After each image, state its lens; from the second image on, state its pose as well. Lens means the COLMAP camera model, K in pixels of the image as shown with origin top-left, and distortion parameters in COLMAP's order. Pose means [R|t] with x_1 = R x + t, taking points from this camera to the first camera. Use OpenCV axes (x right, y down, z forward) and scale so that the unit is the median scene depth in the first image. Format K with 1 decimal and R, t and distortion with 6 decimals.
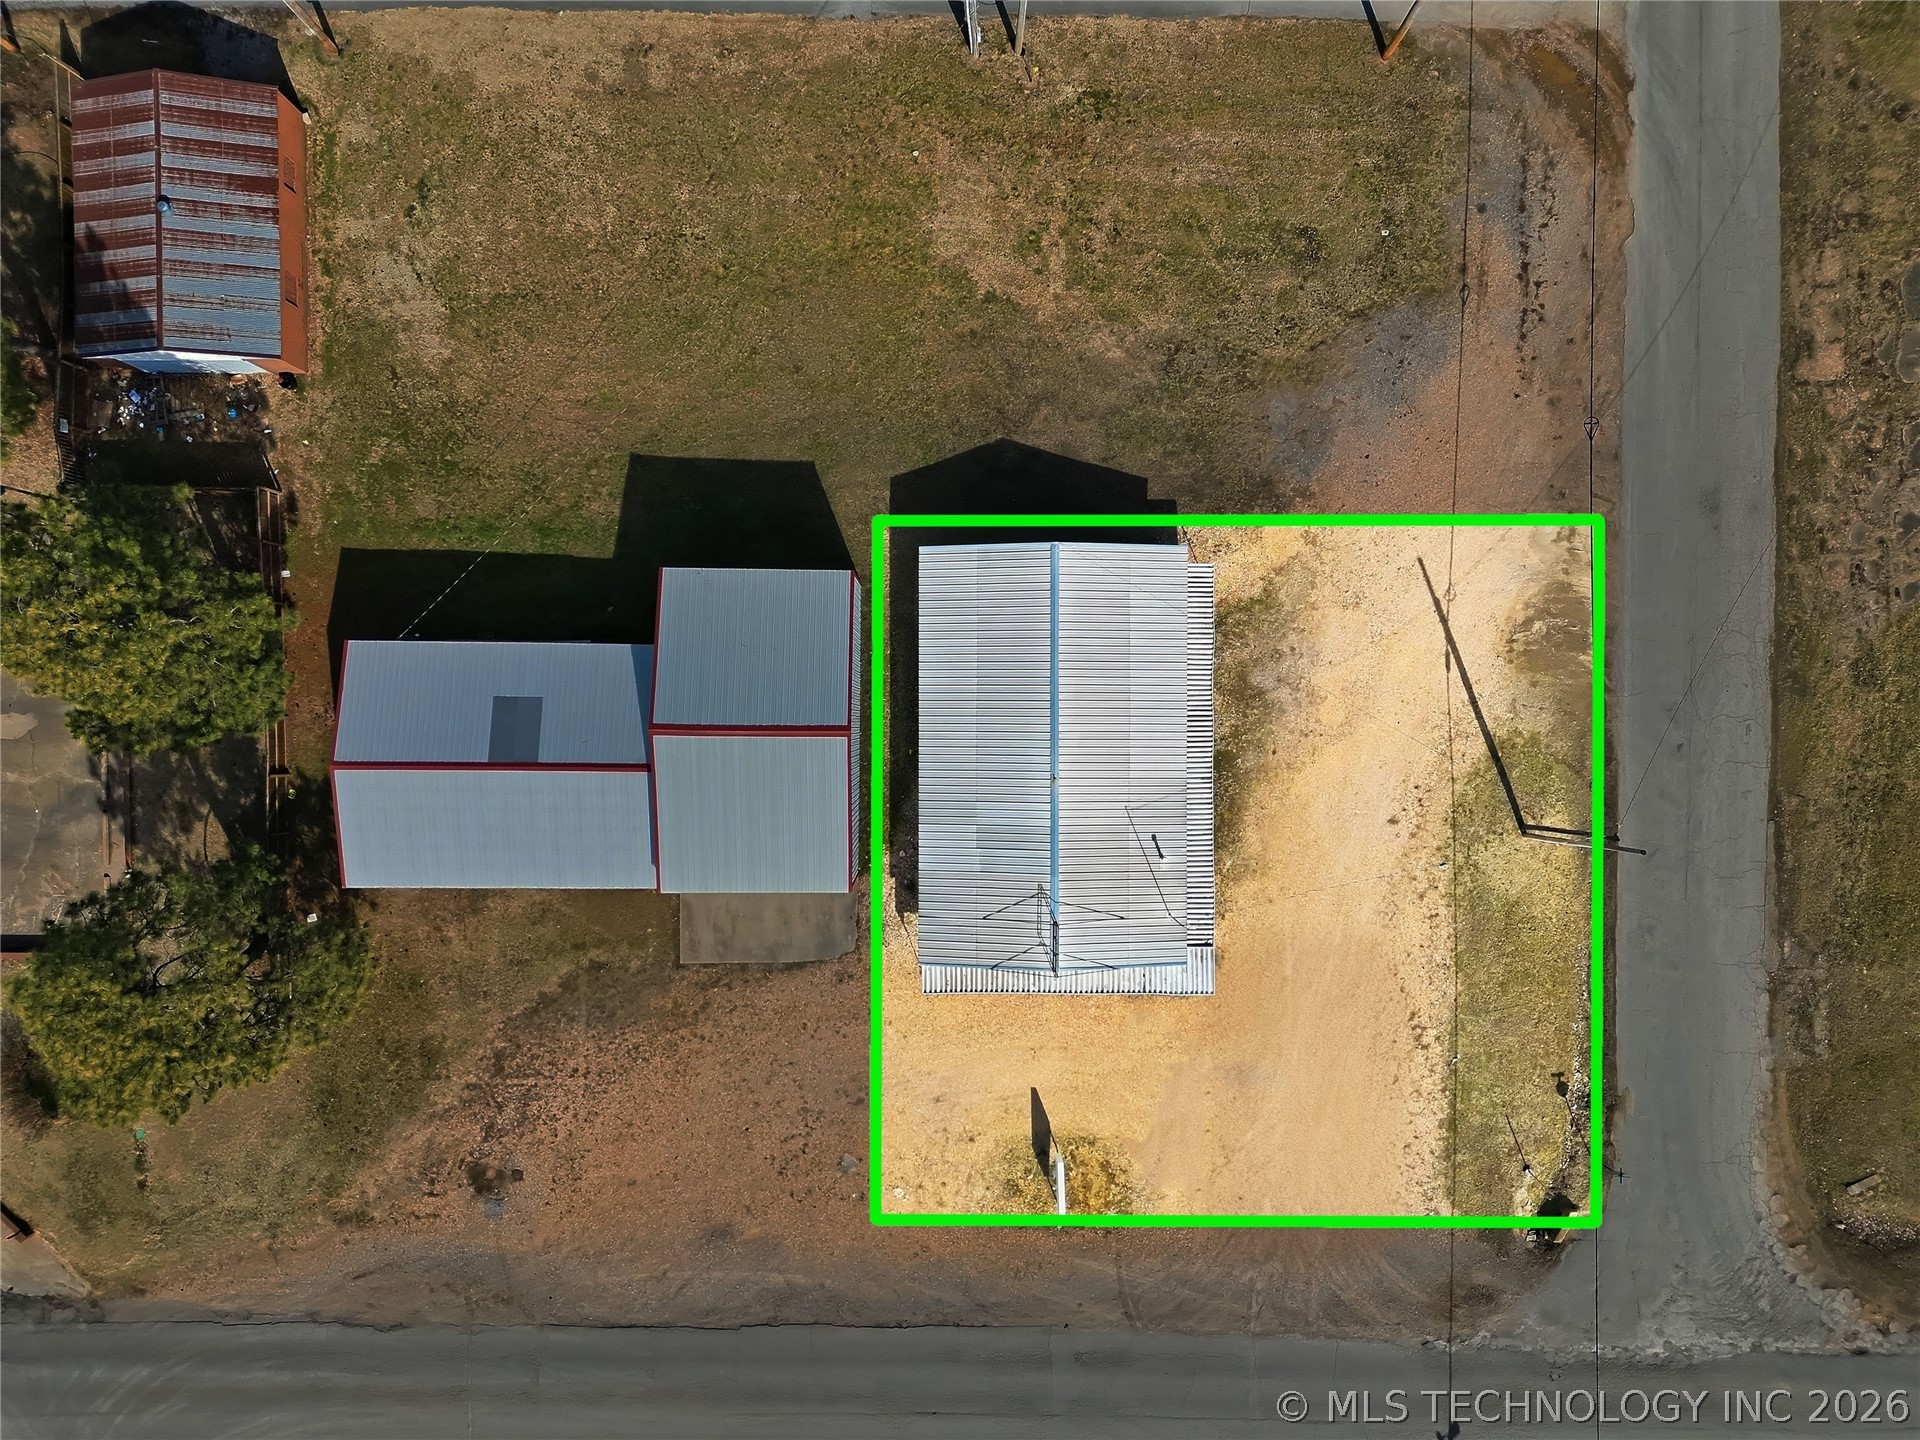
lens RADIAL K [[1341.7, 0, 969.3], [0, 1341.7, 708.1], [0, 0, 1]] dist [0.077876, -0.064116]
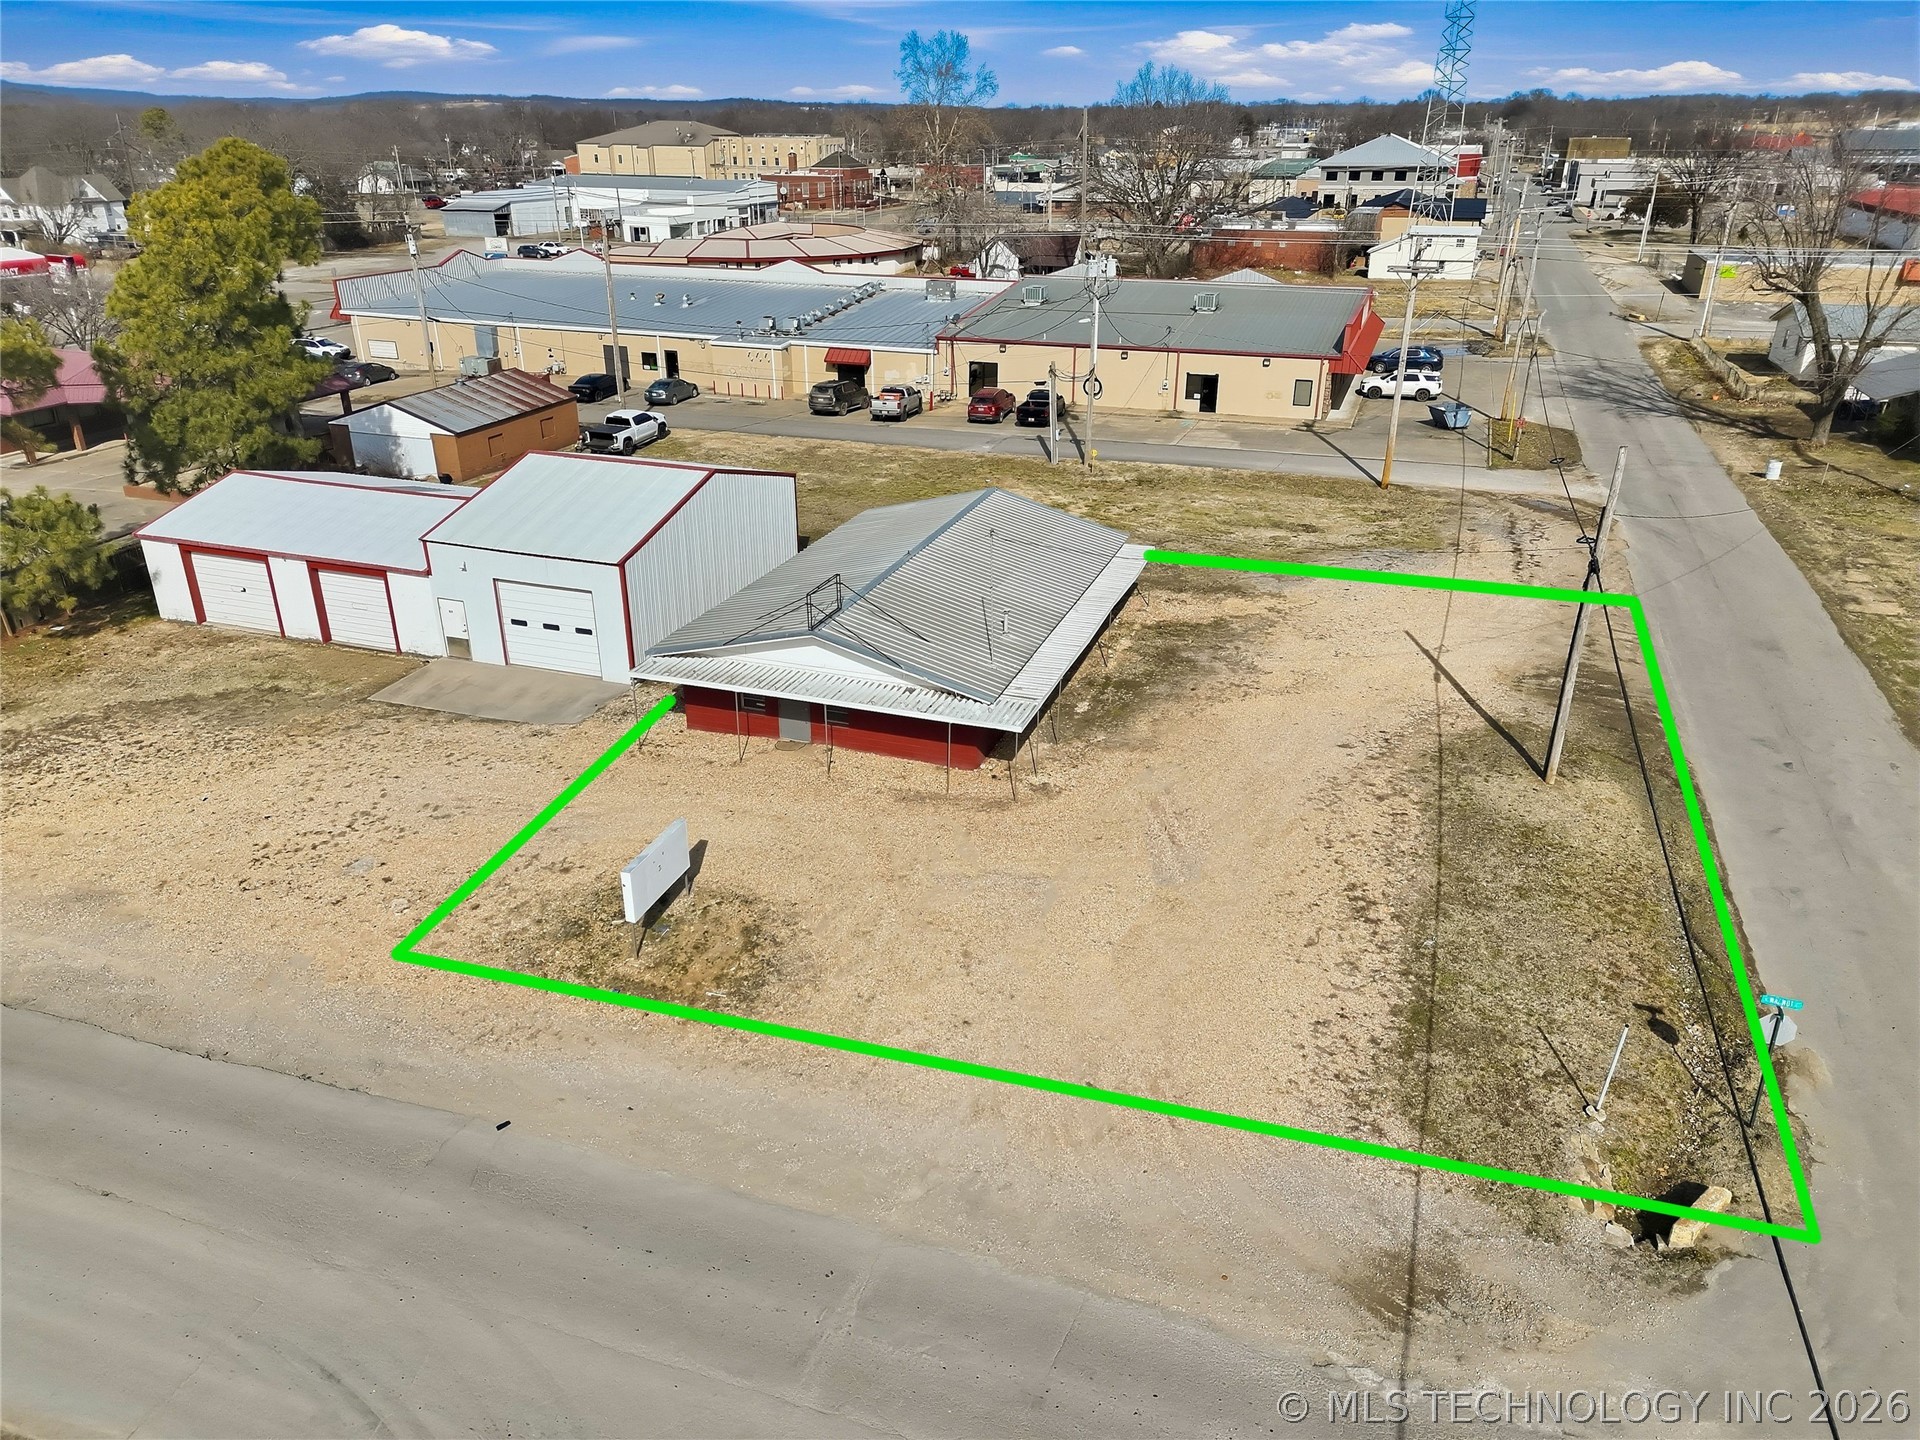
lens RADIAL K [[1341.7, 0, 960.0], [0, 1341.7, 718.0], [0, 0, 1]] dist [0.077876, -0.064116]
pose [[0.945809, 0.130067, -0.297538, 0.330520], [-0.324725, 0.378801, -0.866639, 0.748385], [-0.000014, 0.916293, 0.400509, 0.705421]]
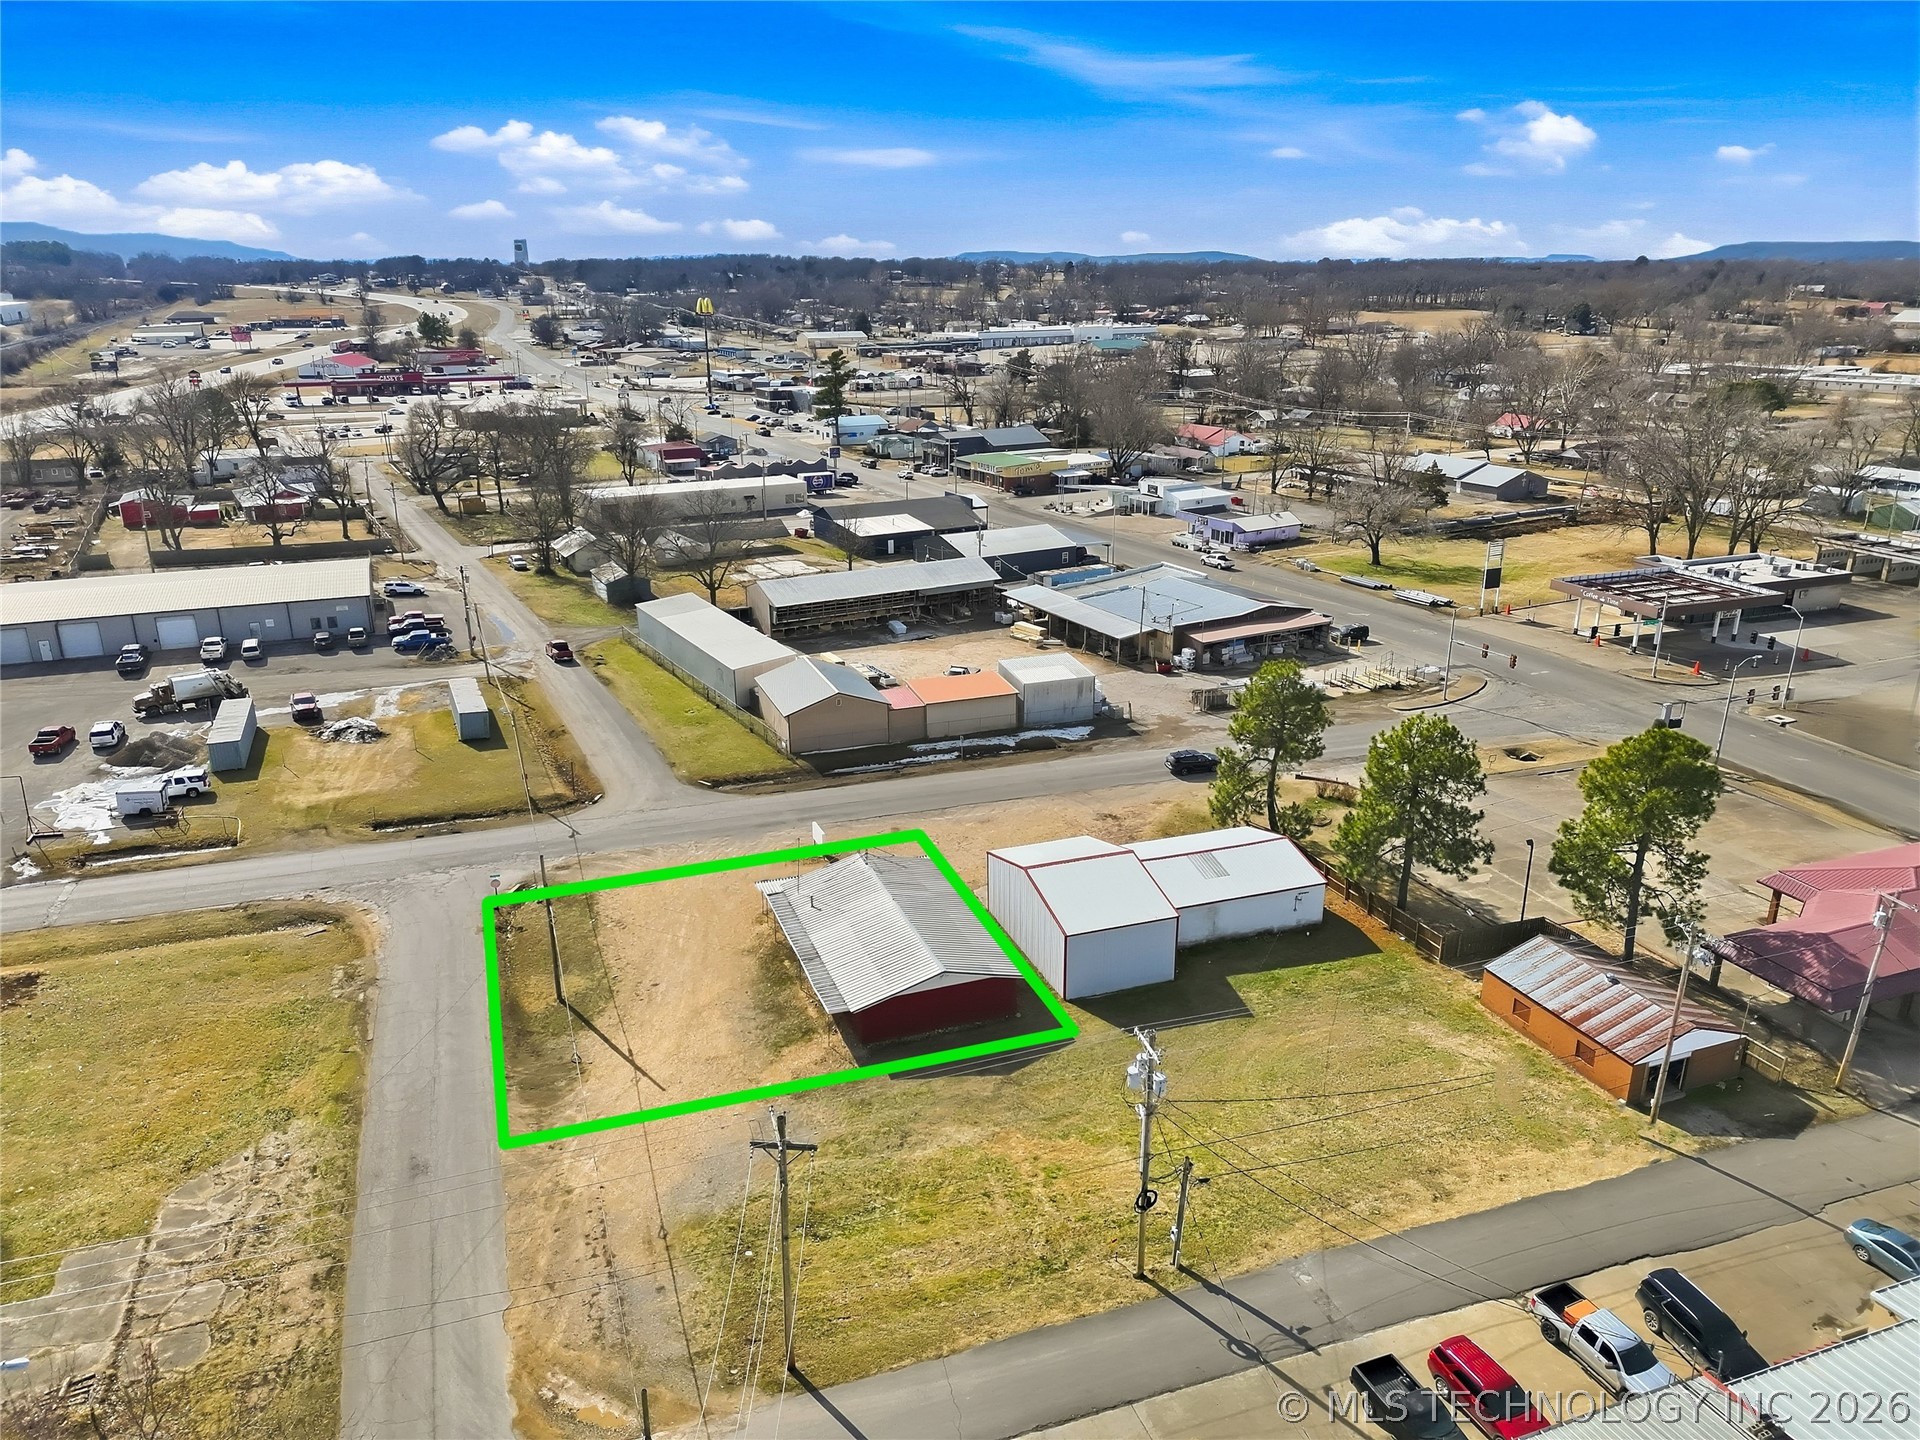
lens RADIAL K [[1341.7, 0, 965.0], [0, 1341.7, 717.4], [0, 0, 1]] dist [0.077876, -0.064116]
pose [[-0.934546, 0.108796, -0.338802, 0.459630], [-0.355778, -0.303651, 0.883865, -1.210212], [-0.006717, 0.946551, 0.322483, 0.268318]]
